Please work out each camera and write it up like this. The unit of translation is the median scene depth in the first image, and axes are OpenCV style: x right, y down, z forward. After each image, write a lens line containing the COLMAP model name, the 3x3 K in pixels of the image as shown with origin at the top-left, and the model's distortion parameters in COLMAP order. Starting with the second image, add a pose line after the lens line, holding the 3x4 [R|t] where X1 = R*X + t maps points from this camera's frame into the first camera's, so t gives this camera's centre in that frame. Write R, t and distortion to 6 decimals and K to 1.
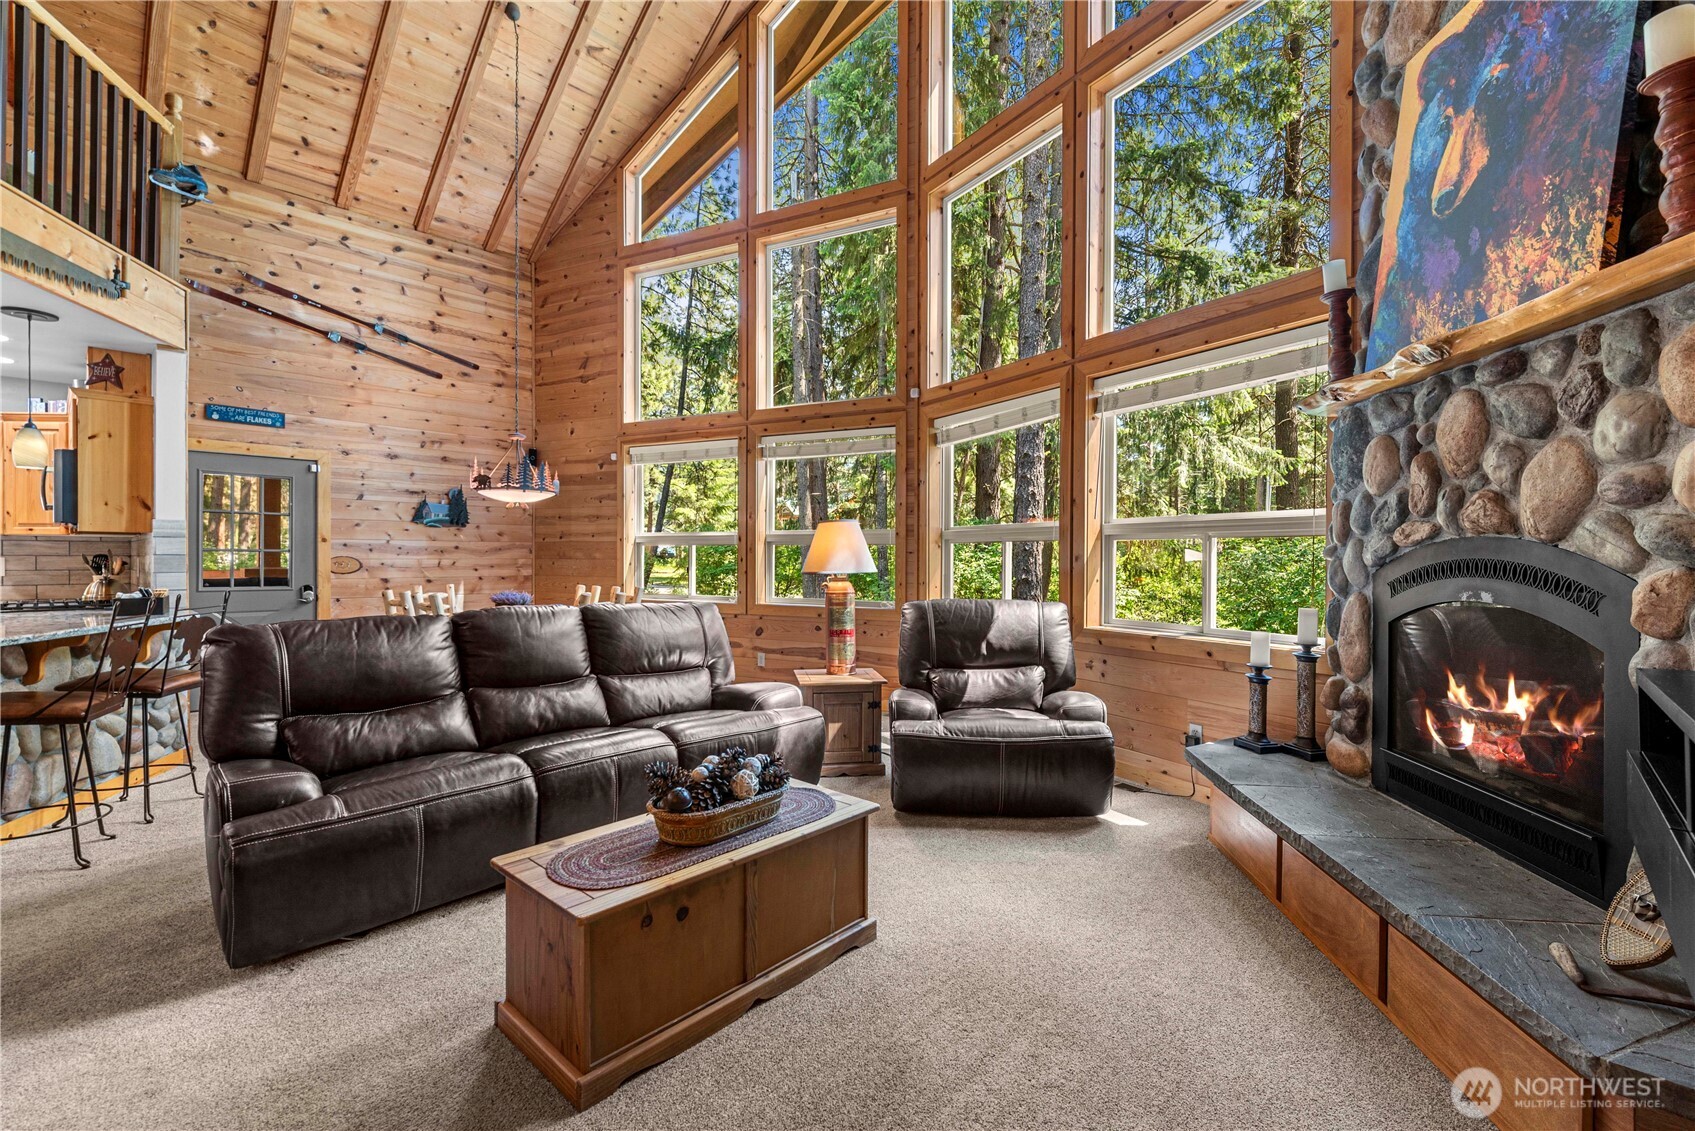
lens RADIAL K [[737.0, 0, 857.9], [0, 737.0, 561.0], [0, 0, 1]] dist [0.001046, 0.000222]
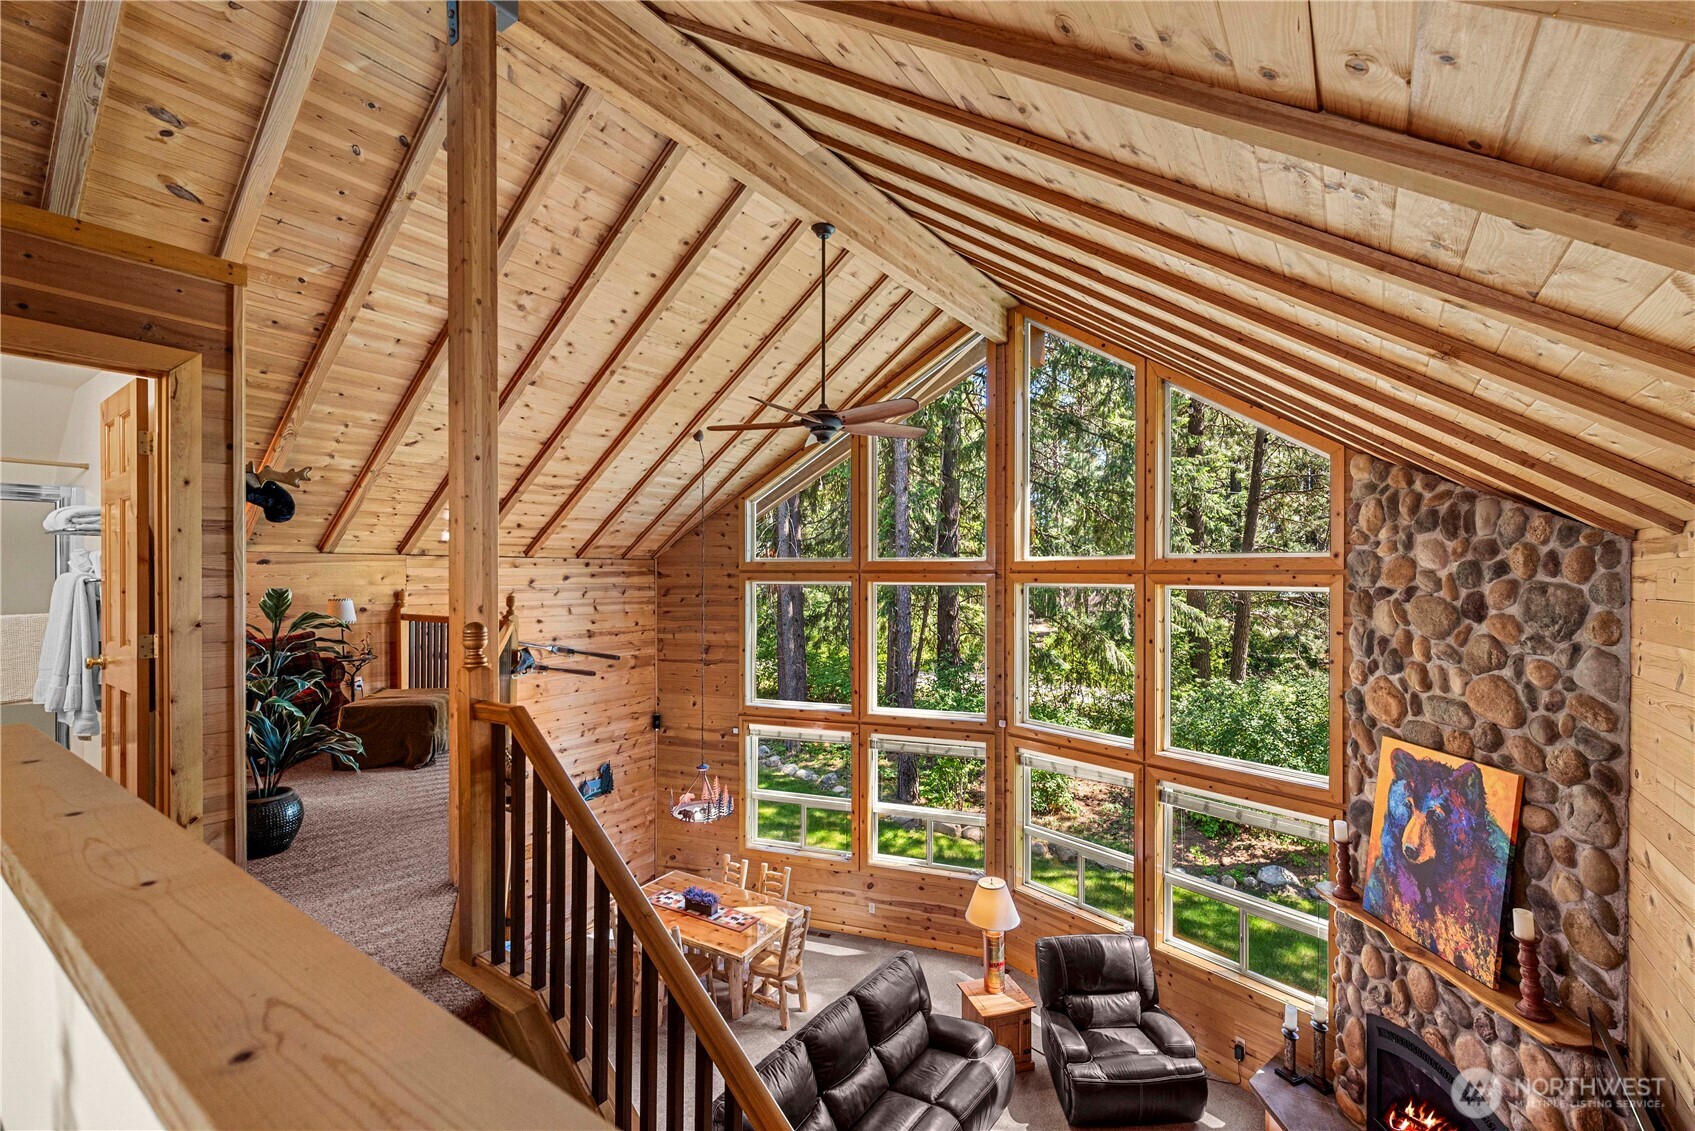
lens RADIAL K [[725.5, 0, 855.0], [0, 725.5, 571.9], [0, 0, 1]] dist [0.001691, 0.000235]
pose [[0.992109, -0.003986, 0.125313, -0.316327], [0.004674, 0.999976, -0.005194, -0.443935], [-0.125289, 0.005738, 0.992104, -0.252568]]
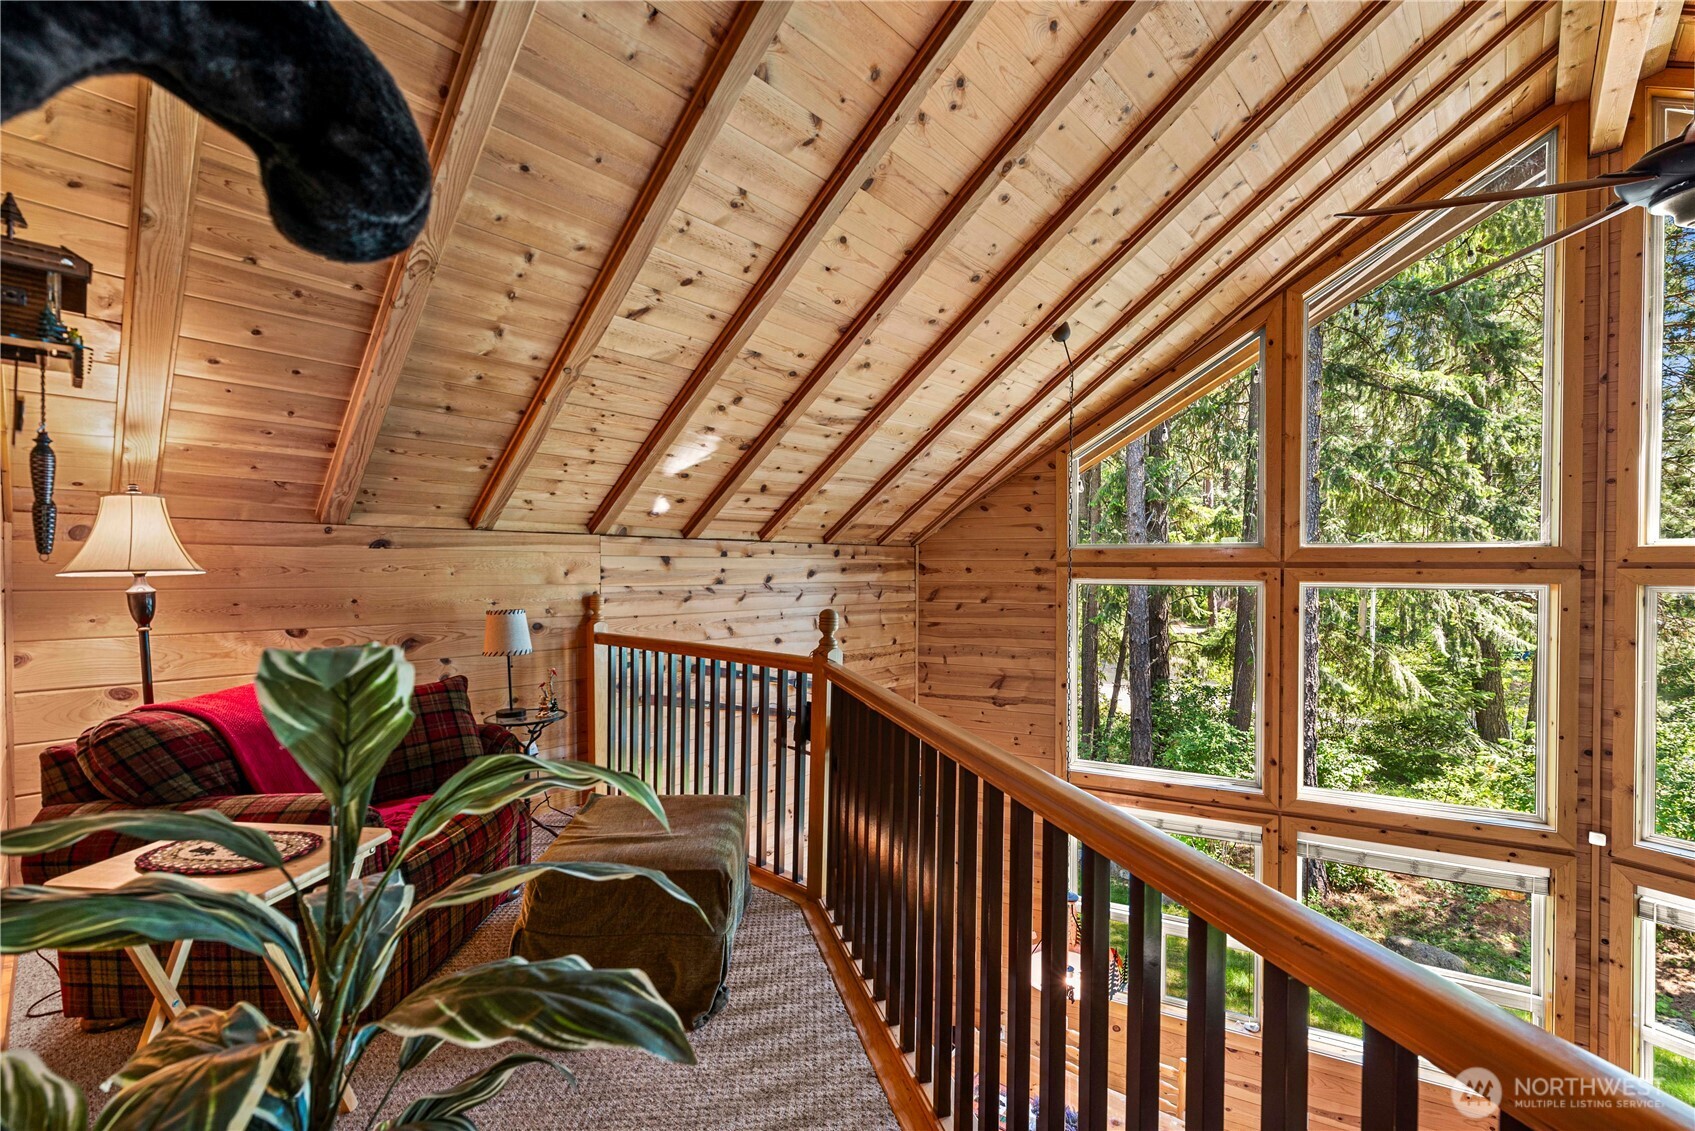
lens RADIAL K [[725.5, 0, 855.0], [0, 725.5, 571.9], [0, 0, 1]] dist [0.001691, 0.000235]
pose [[0.999993, -0.000807, -0.003529, -0.599987], [0.000812, 0.999998, 0.001554, -0.445289], [0.003528, -0.001557, 0.999993, 0.230393]]
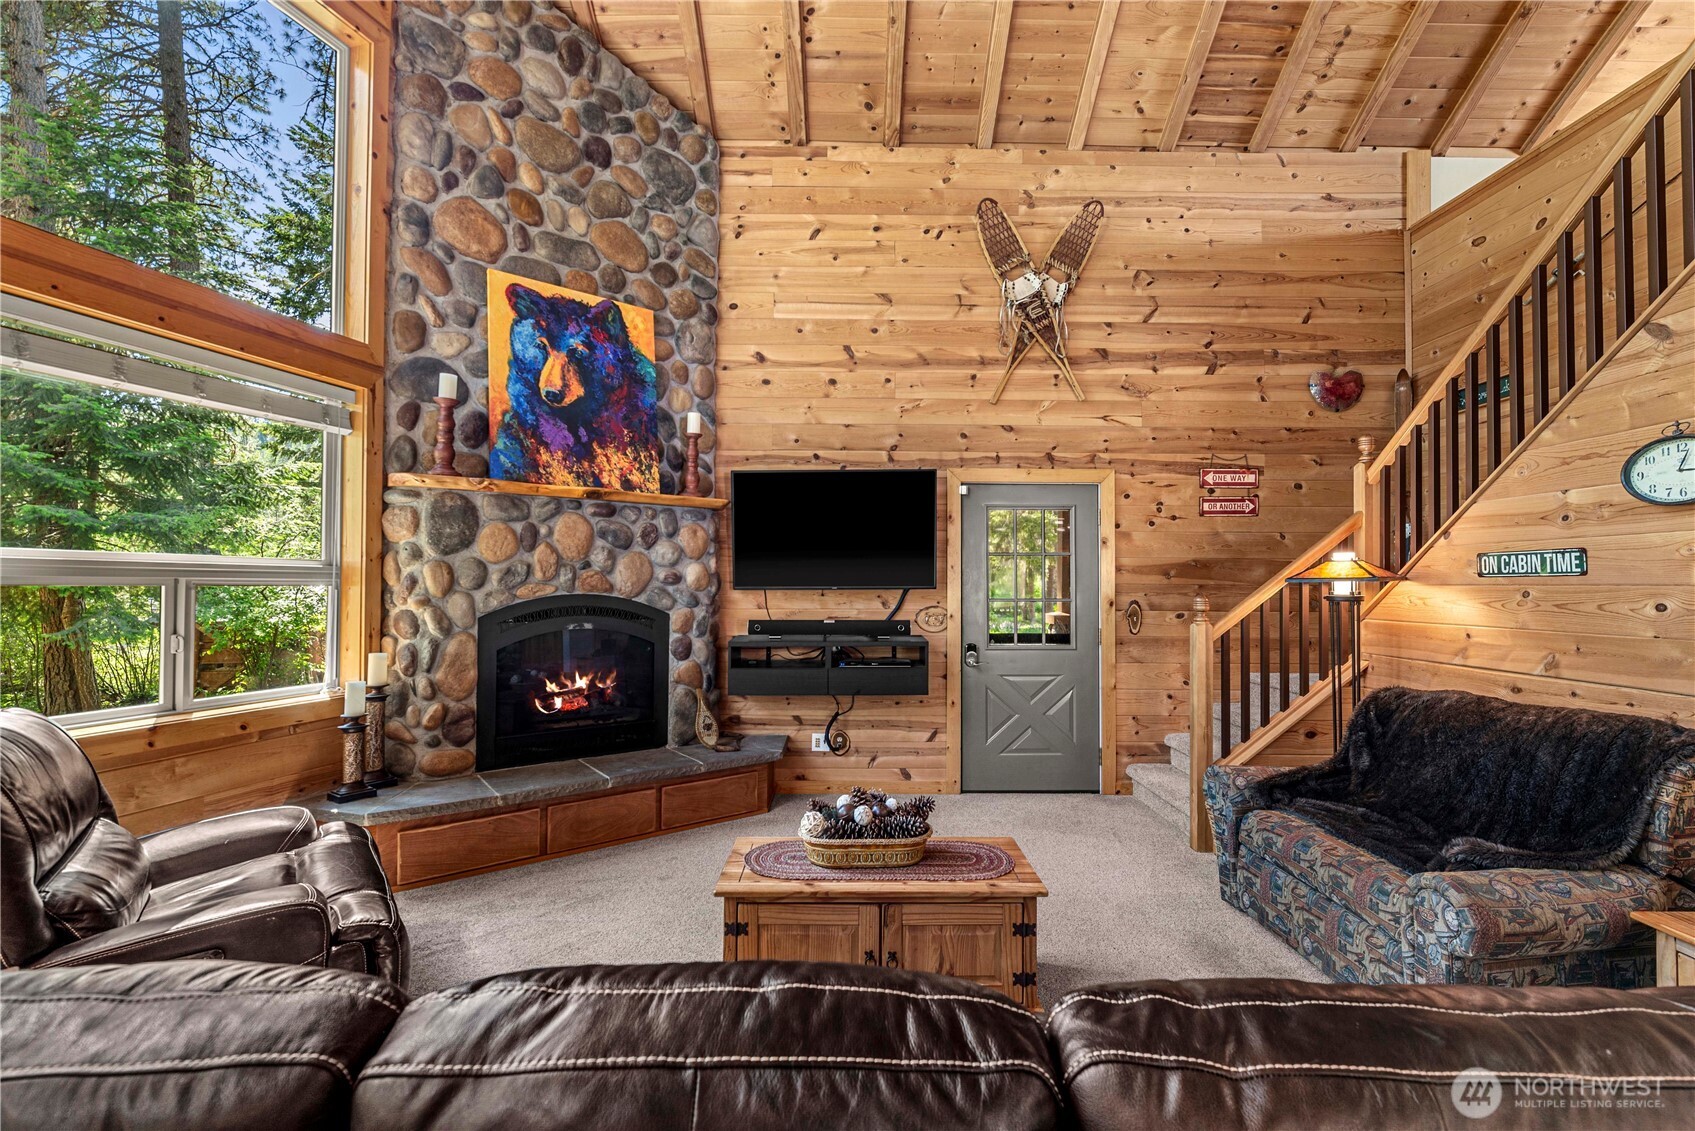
lens RADIAL K [[725.5, 0, 855.0], [0, 725.5, 571.9], [0, 0, 1]] dist [0.001691, 0.000235]
pose [[-0.680094, 0.005043, 0.733108, -0.328928], [-0.003449, 0.999943, -0.010079, -0.025634], [-0.733117, -0.009383, -0.680038, 0.594767]]
